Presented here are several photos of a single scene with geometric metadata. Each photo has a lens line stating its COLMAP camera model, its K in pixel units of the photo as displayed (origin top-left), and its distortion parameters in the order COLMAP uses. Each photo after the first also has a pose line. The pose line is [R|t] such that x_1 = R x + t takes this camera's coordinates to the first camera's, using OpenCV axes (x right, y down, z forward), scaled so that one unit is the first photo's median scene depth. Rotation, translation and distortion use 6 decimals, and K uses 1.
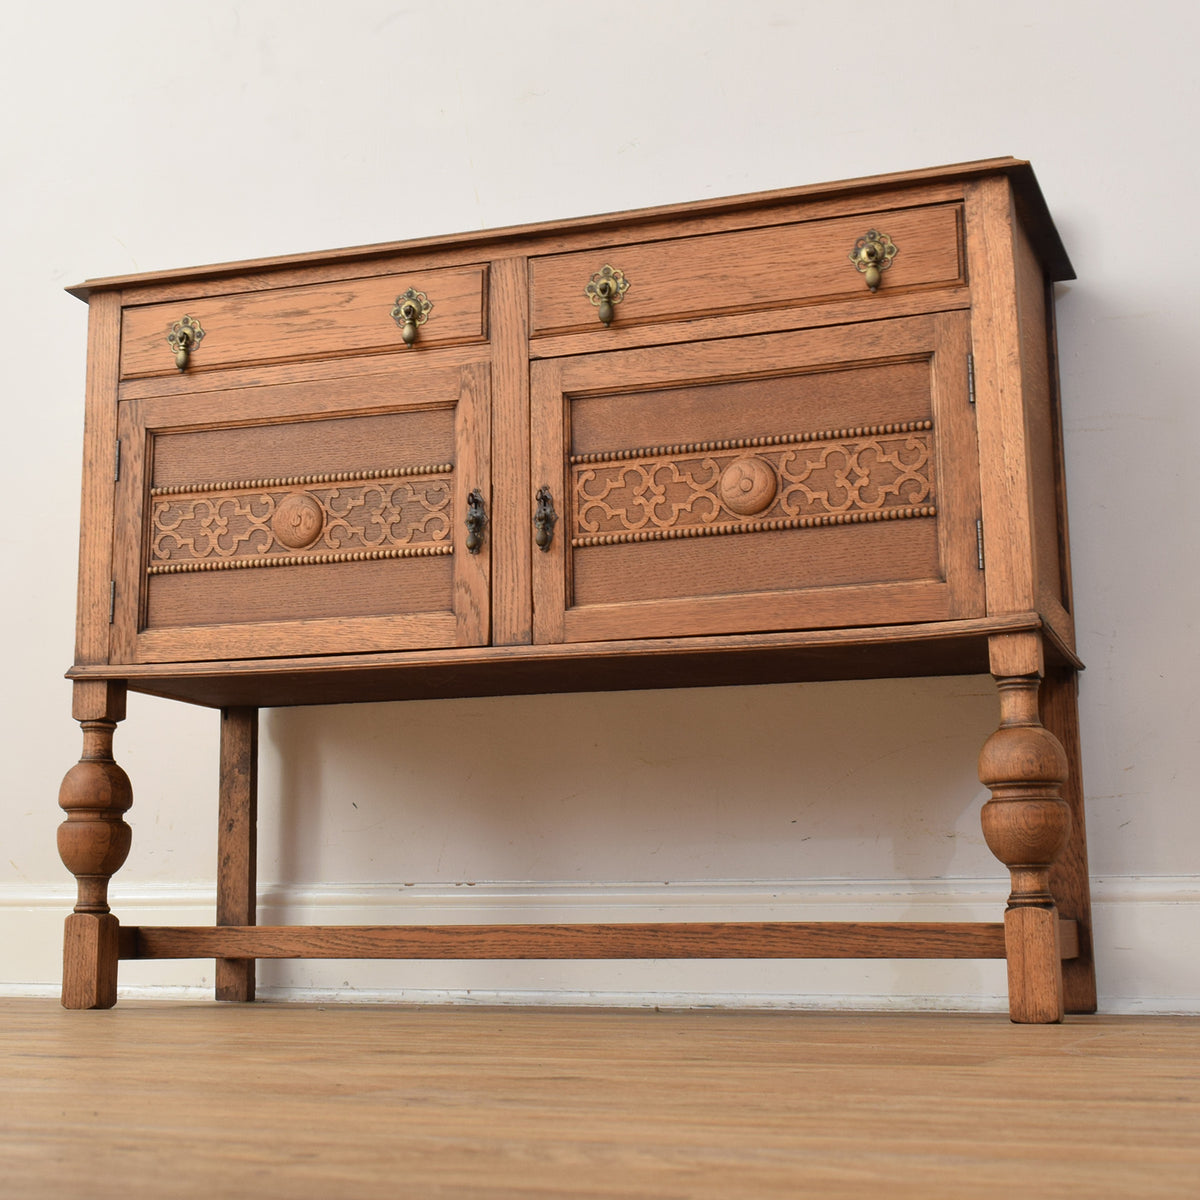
lens RADIAL K [[1993.2, 0, 553.0], [0, 1993.2, 571.0], [0, 0, 1]] dist [-0.024961, 0.000000]
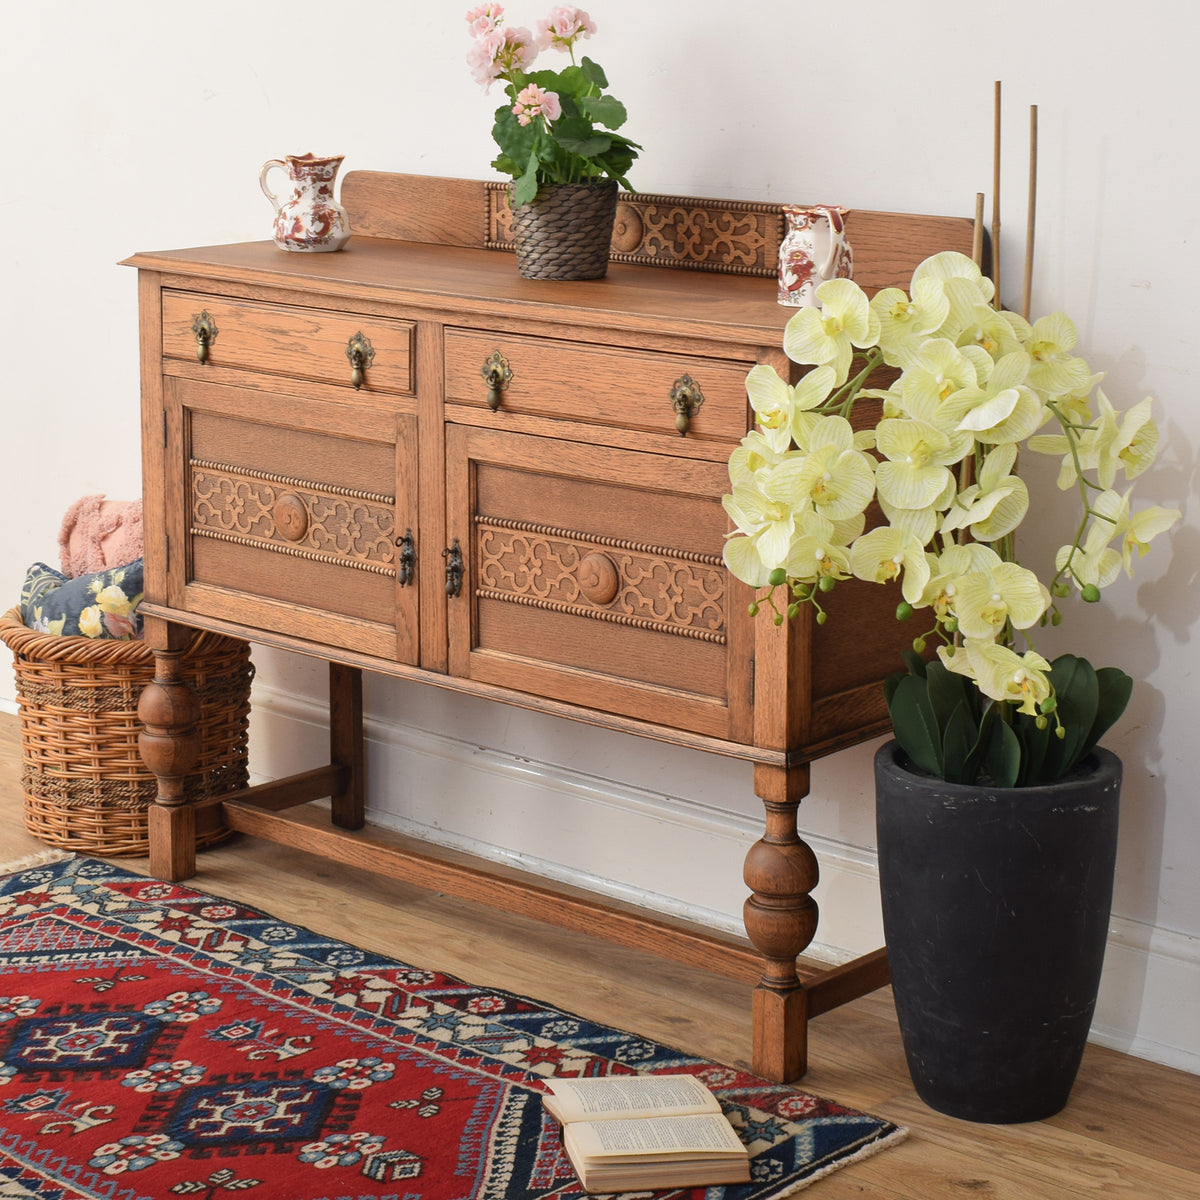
lens RADIAL K [[2847.3, 0, 573.2], [0, 2847.3, 508.6], [0, 0, 1]] dist [-0.006556, 0.000000]
pose [[0.932190, 0.076810, -0.353726, 0.637005], [0.055945, 0.934911, 0.350446, -0.630221], [0.357620, -0.346471, 0.867217, -0.372253]]
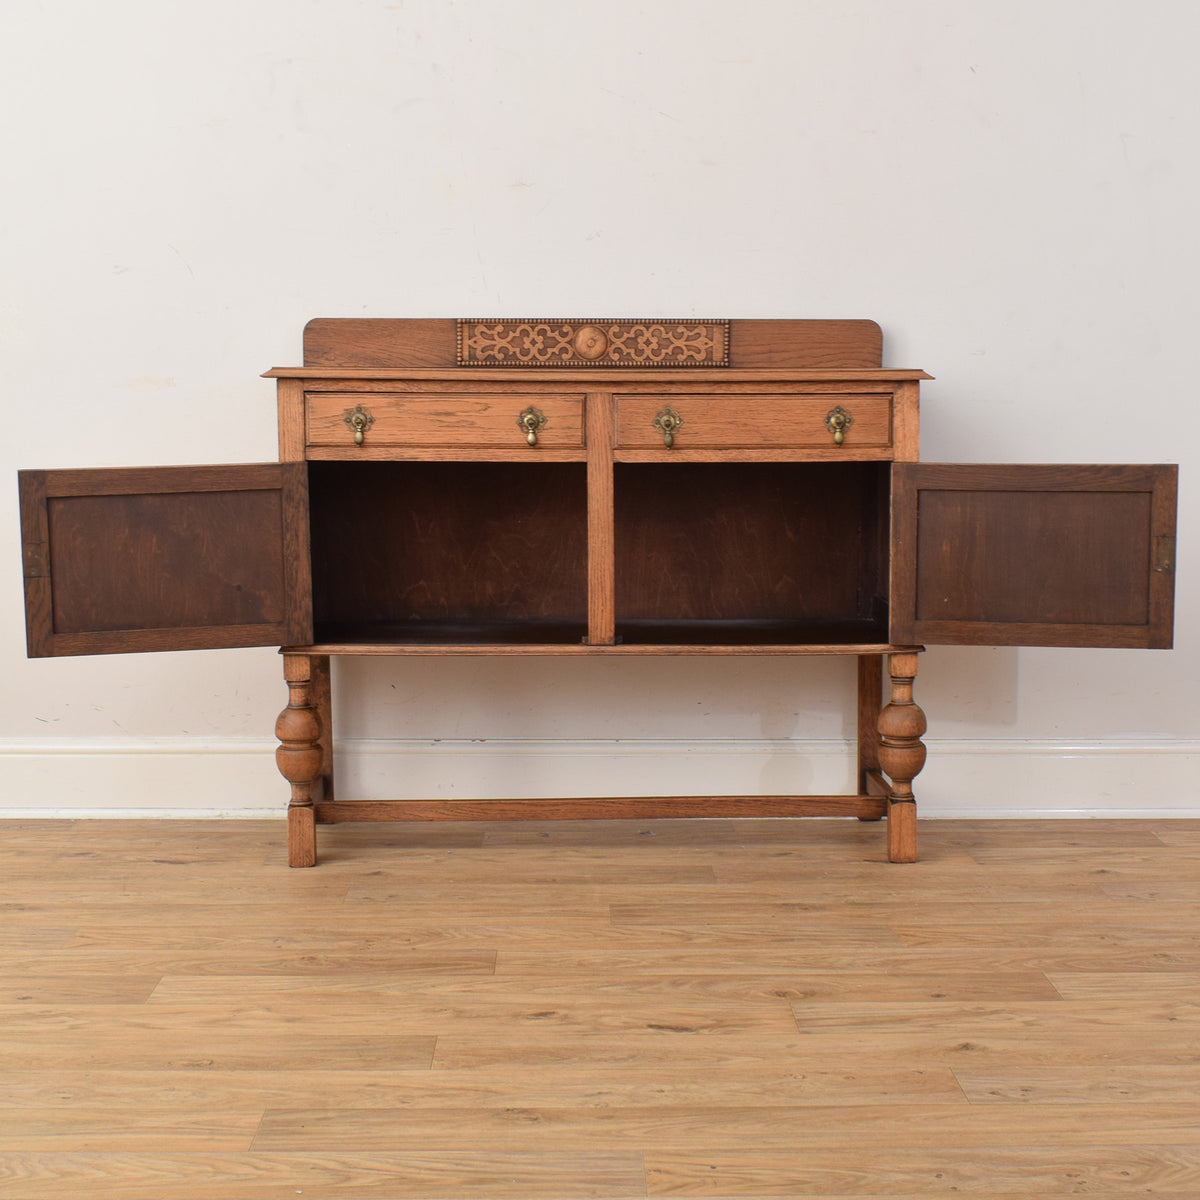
lens RADIAL K [[1993.2, 0, 600.5], [0, 1993.2, 606.9], [0, 0, 1]] dist [-0.024961, 0.000000]
pose [[0.924165, -0.042402, 0.379632, -0.638928], [-0.070652, 0.957700, 0.278959, -0.446957], [-0.375402, -0.284626, 0.882078, -0.418198]]
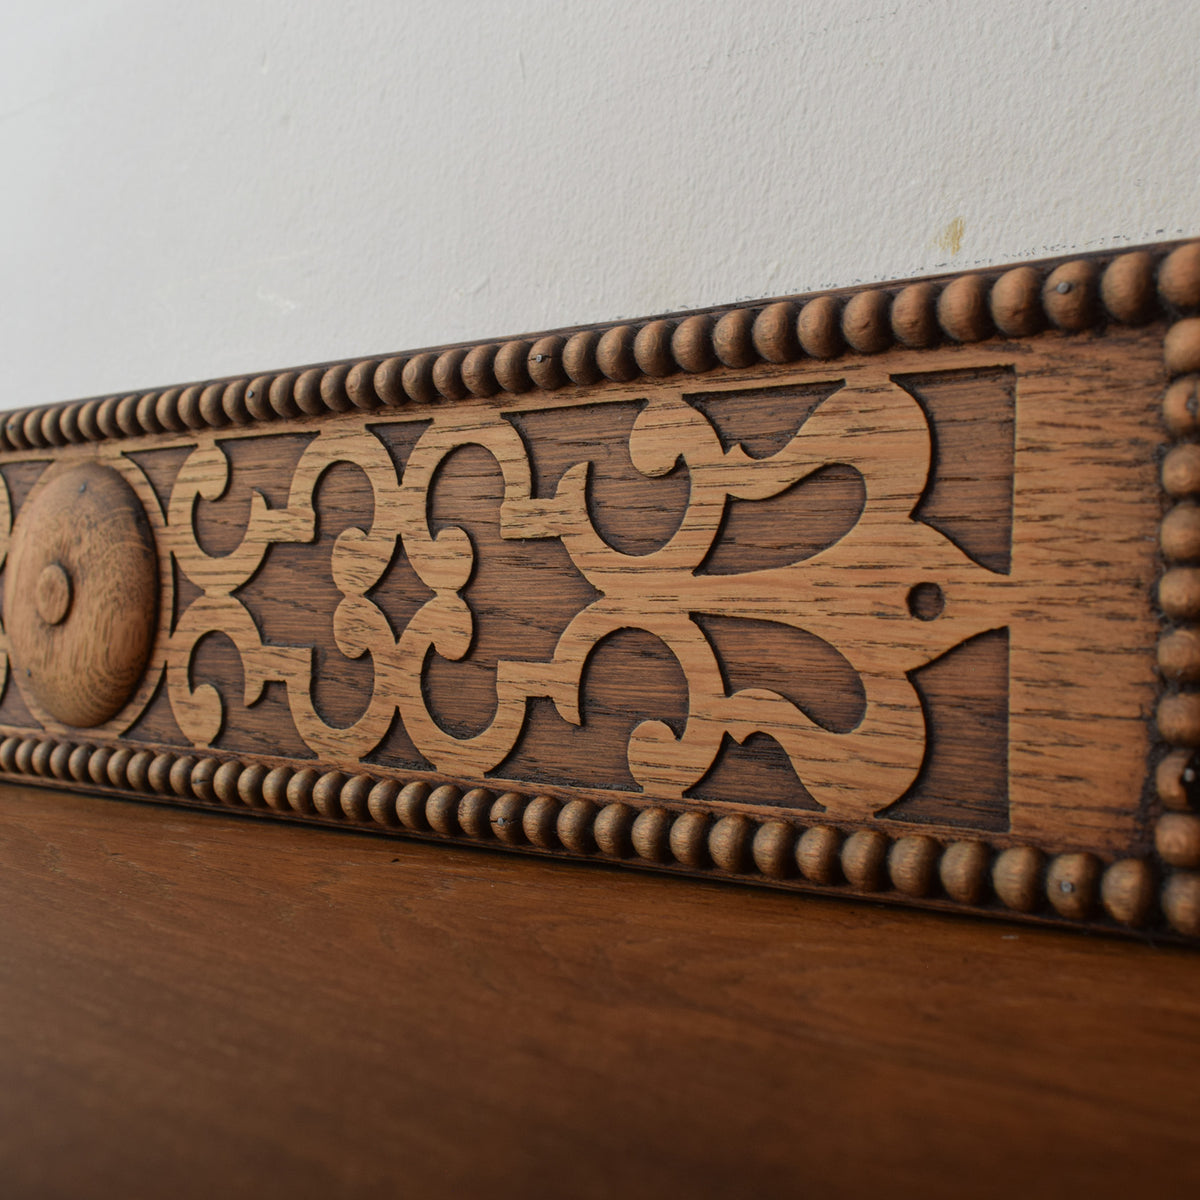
lens RADIAL K [[1579.2, 0, 588.7], [0, 1579.2, 600.7], [0, 0, 1]] dist [-0.026757, 0.000000]
pose [[0.942807, 0.015896, -0.332961, 0.145569], [0.033480, 0.989296, 0.142030, -0.199118], [0.331654, -0.145054, 0.932183, 1.070758]]
